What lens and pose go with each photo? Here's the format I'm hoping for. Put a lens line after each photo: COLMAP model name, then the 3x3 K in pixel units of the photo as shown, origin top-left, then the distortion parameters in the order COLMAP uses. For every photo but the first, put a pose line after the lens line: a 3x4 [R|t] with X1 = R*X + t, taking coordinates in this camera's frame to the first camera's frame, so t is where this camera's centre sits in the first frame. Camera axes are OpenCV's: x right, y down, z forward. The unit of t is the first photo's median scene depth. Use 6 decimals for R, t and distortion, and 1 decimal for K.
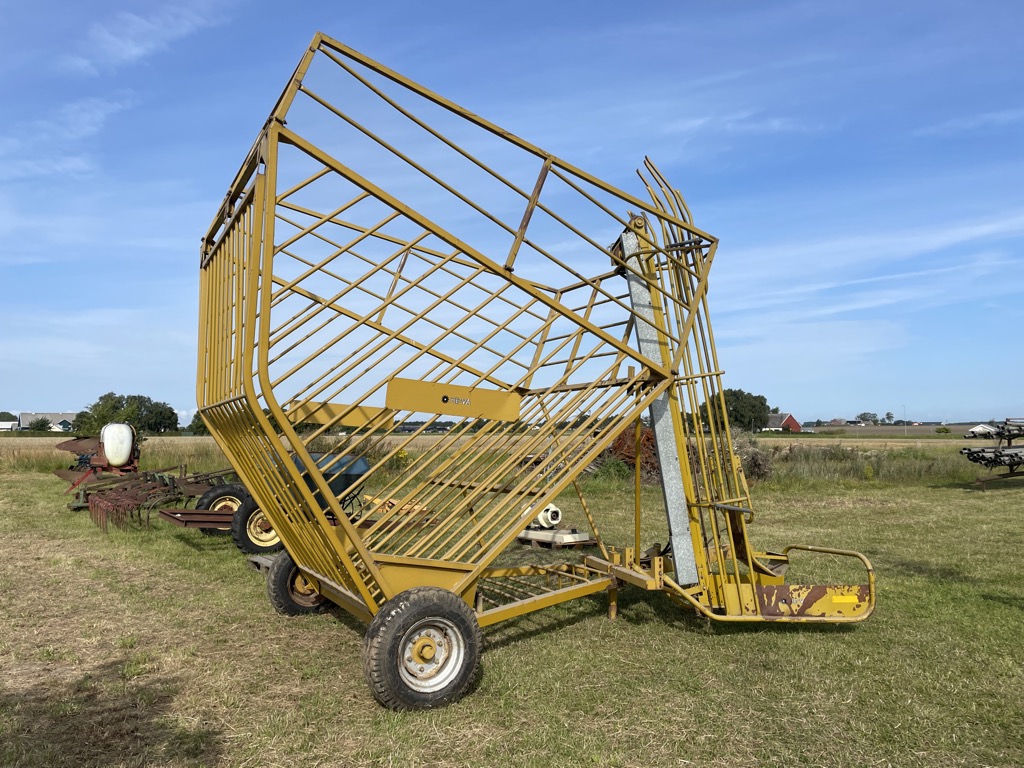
lens RADIAL K [[775.9, 0, 510.8], [0, 775.9, 369.7], [0, 0, 1]] dist [0.084586, -0.106649]
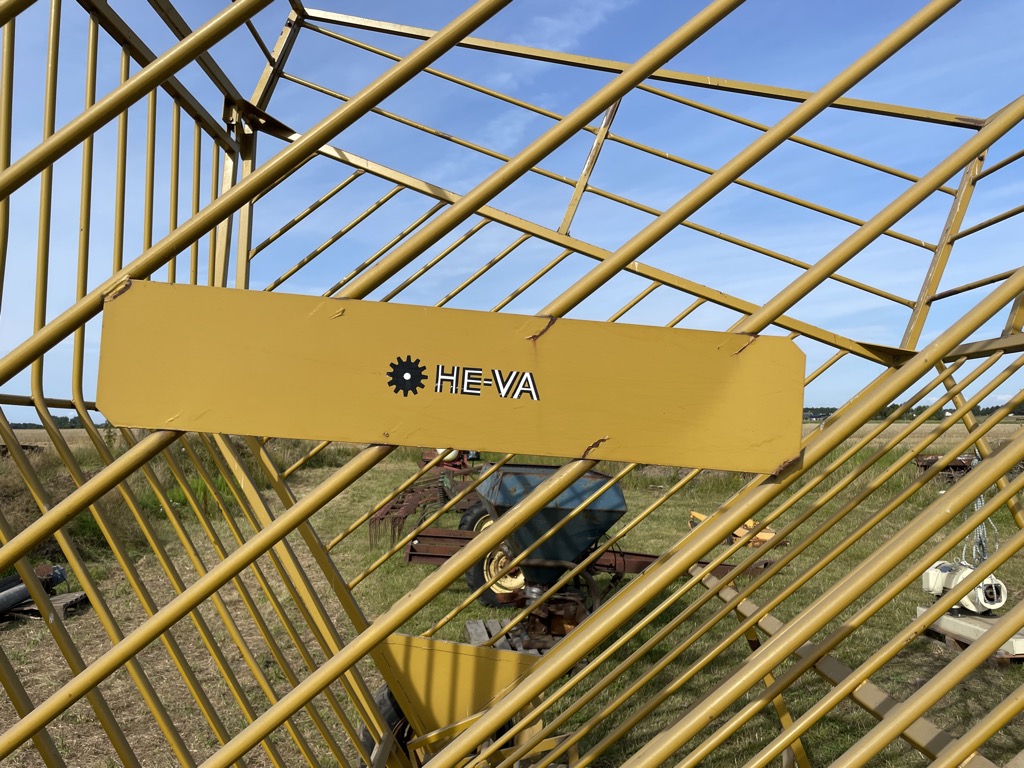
lens RADIAL K [[775.9, 0, 510.8], [0, 775.9, 369.7], [0, 0, 1]] dist [0.084586, -0.106649]
pose [[0.885659, -0.033832, -0.463103, 0.034970], [0.041121, 0.999138, 0.005650, 0.029723], [0.462513, -0.024047, 0.886286, 0.670614]]
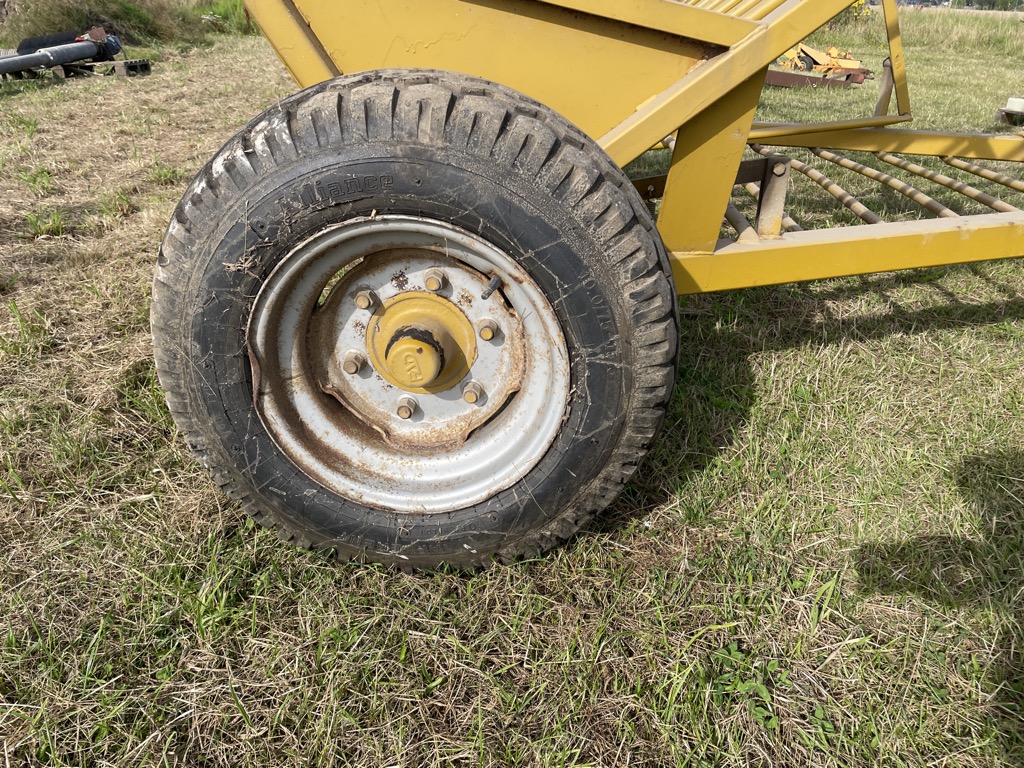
lens RADIAL K [[788.7, 0, 512.0], [0, 788.7, 384.0], [0, 0, 1]] dist [0.066576, -0.135329]
pose [[0.854794, 0.255852, -0.451516, 0.019688], [0.007702, 0.863677, 0.503986, 0.189163], [0.518910, -0.434282, 0.736296, 0.636873]]
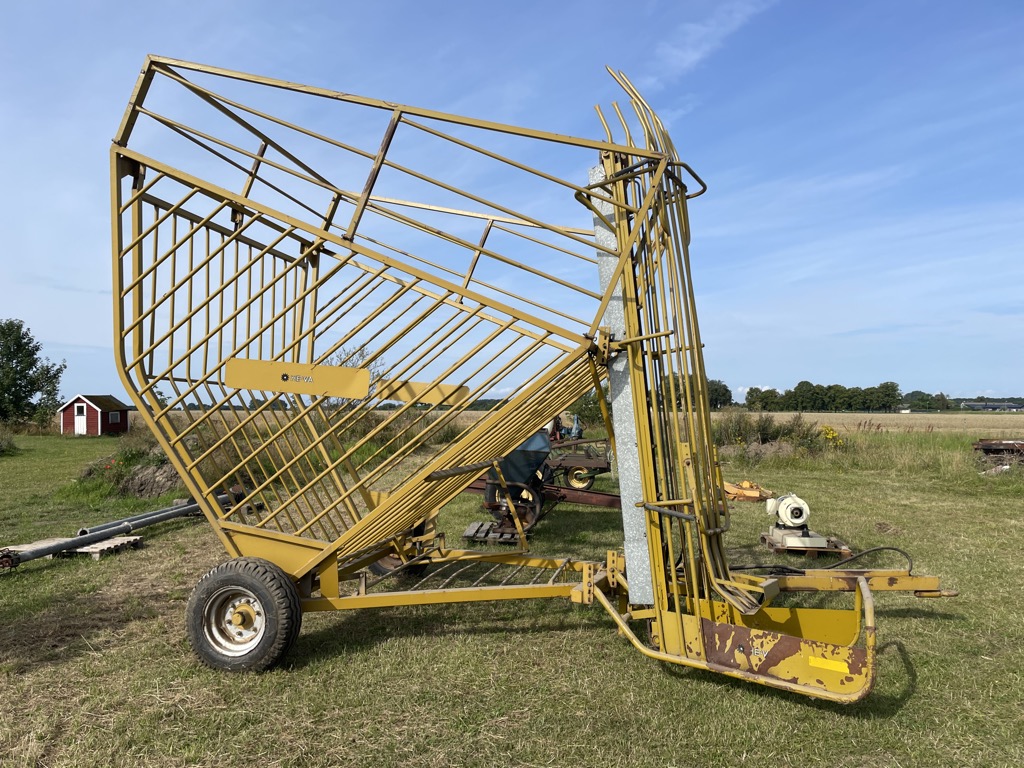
lens RADIAL K [[768.6, 0, 511.9], [0, 768.6, 373.6], [0, 0, 1]] dist [0.076644, -0.100134]
pose [[0.773148, -0.022760, -0.633817, 0.640637], [0.044372, 0.998848, 0.018258, 0.022635], [0.632671, -0.042241, 0.773268, 0.333655]]
